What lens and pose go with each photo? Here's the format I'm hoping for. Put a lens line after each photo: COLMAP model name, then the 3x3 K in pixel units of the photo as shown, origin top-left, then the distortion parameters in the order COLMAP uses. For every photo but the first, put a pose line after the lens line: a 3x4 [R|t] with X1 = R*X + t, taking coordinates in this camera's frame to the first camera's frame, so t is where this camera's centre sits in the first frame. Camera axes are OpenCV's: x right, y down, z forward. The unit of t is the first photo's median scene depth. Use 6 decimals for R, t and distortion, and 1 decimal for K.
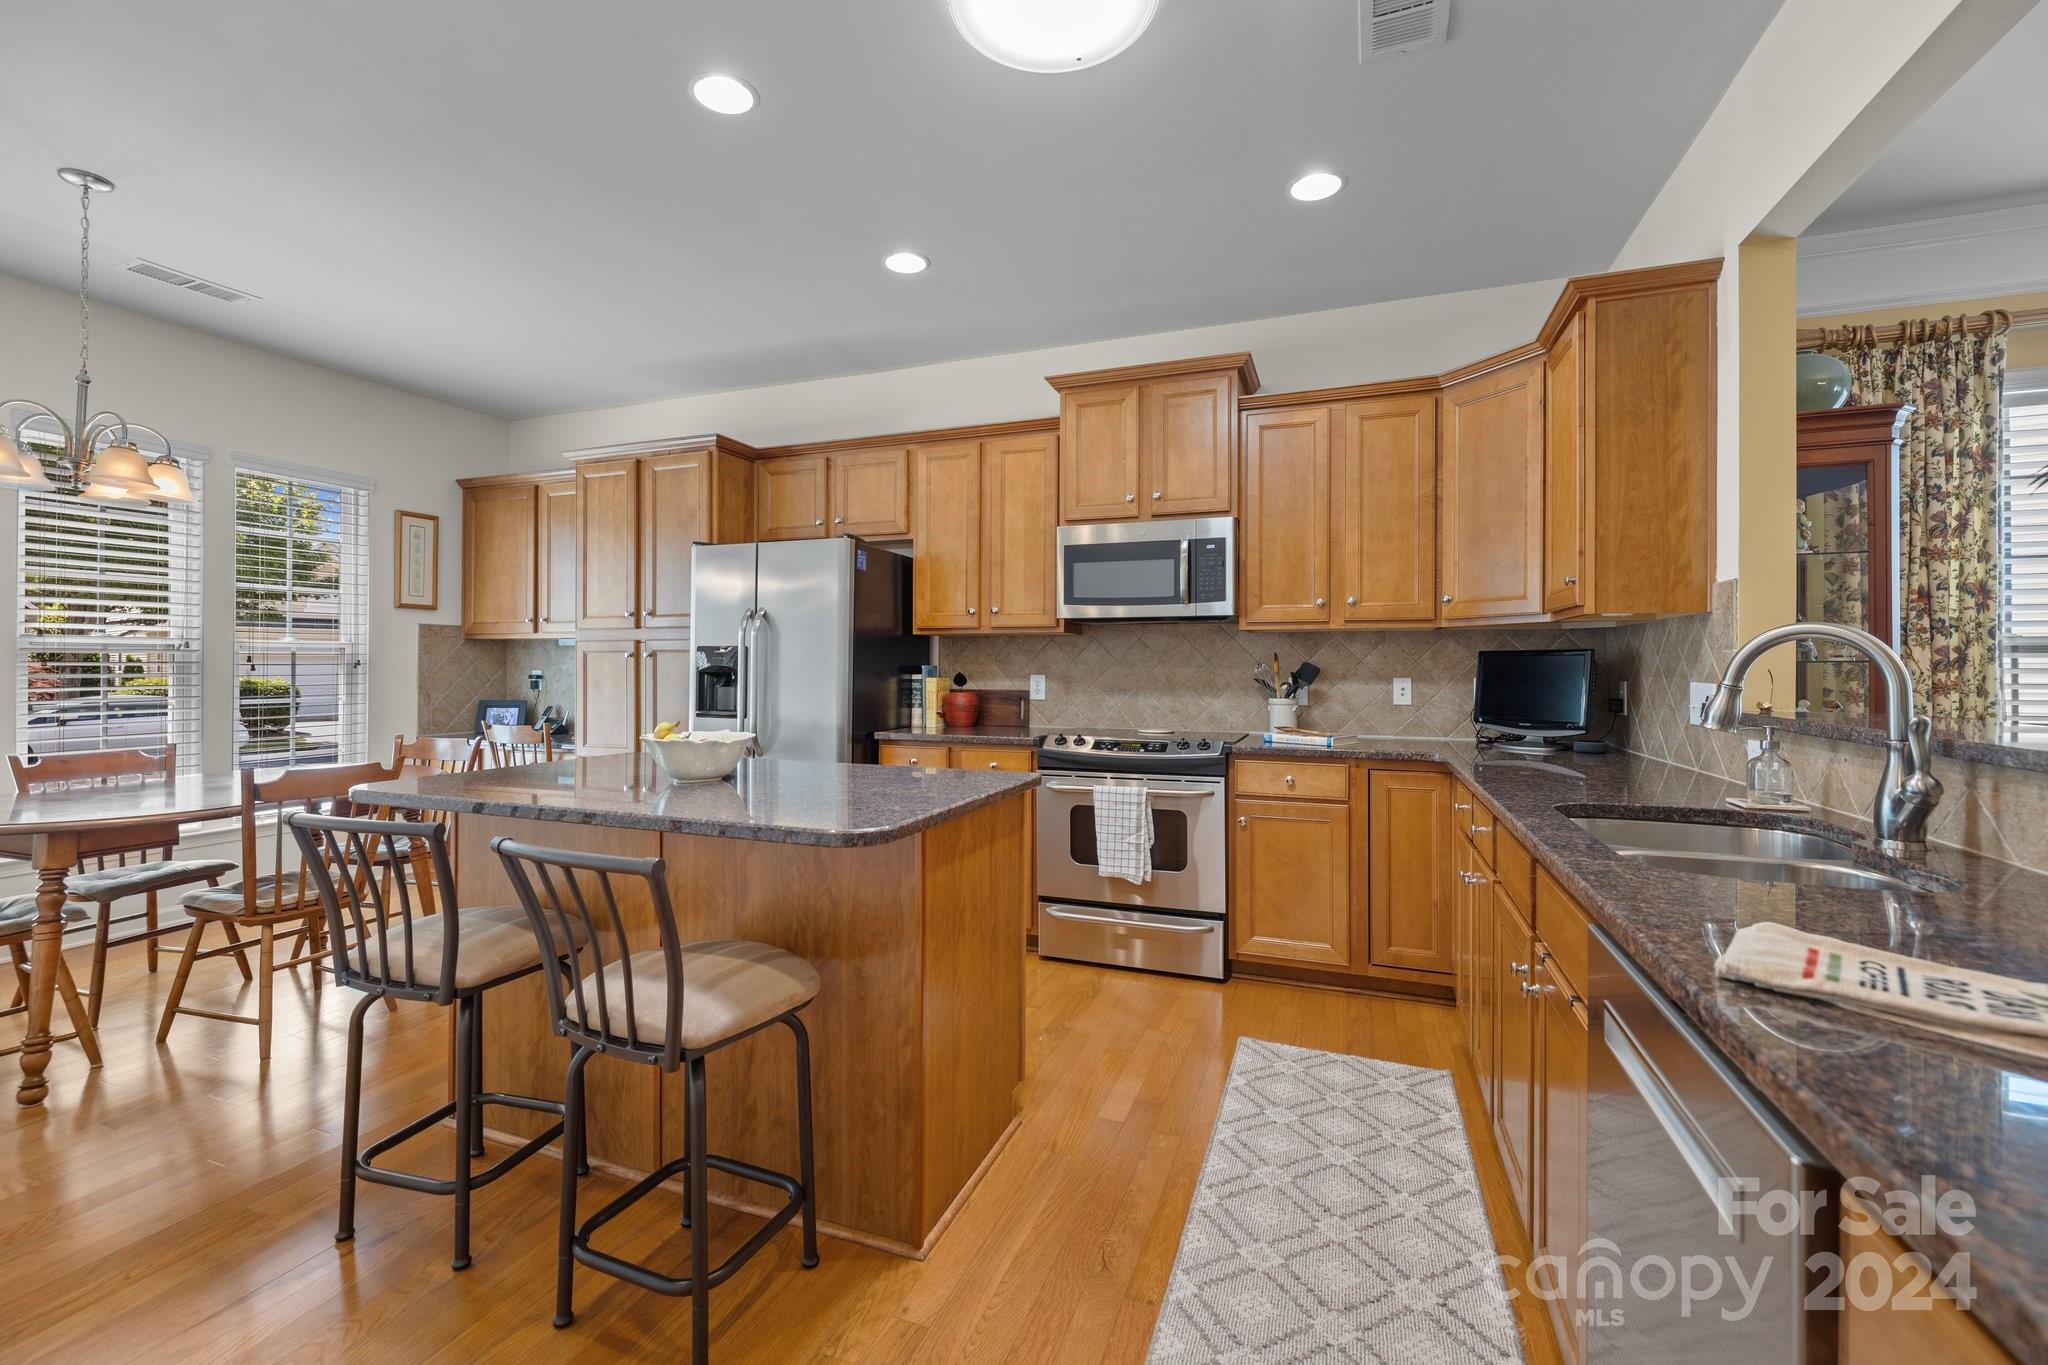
lens RADIAL K [[866.8, 0, 1017.1], [0, 866.8, 665.3], [0, 0, 1]] dist [0.000041, 0.000041]
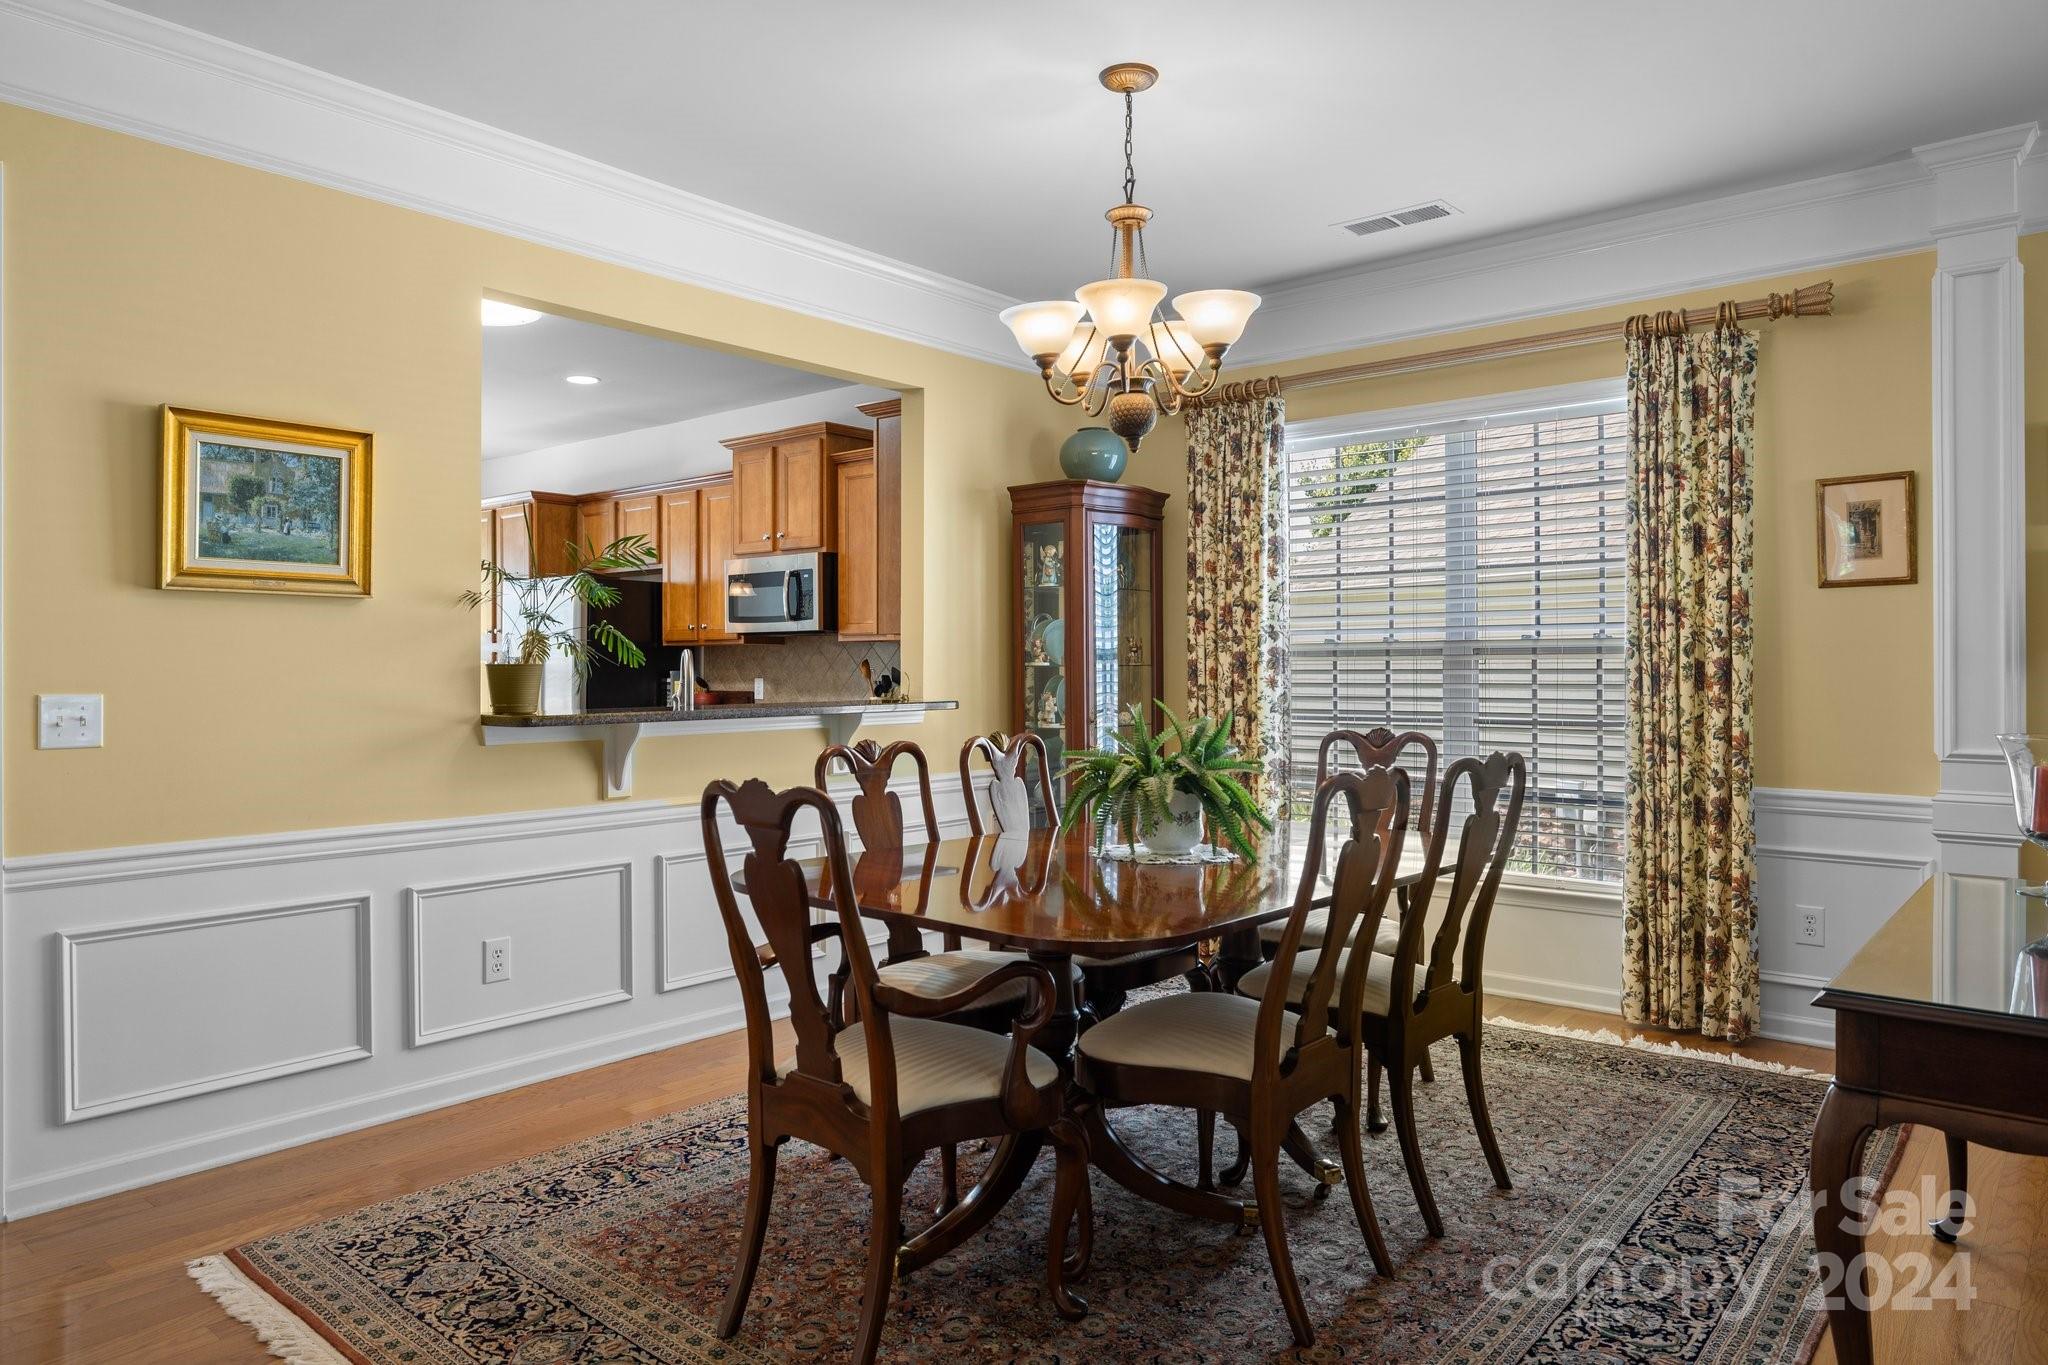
lens RADIAL K [[1321.4, 0, 1016.1], [0, 1321.4, 674.7], [0, 0, 1]] dist [-0.004617, 0.003459]
pose [[0.943267, -0.003193, -0.332021, 1.219514], [0.005103, 0.999975, 0.004881, -0.001255], [0.331997, -0.006298, 0.943259, -0.755596]]
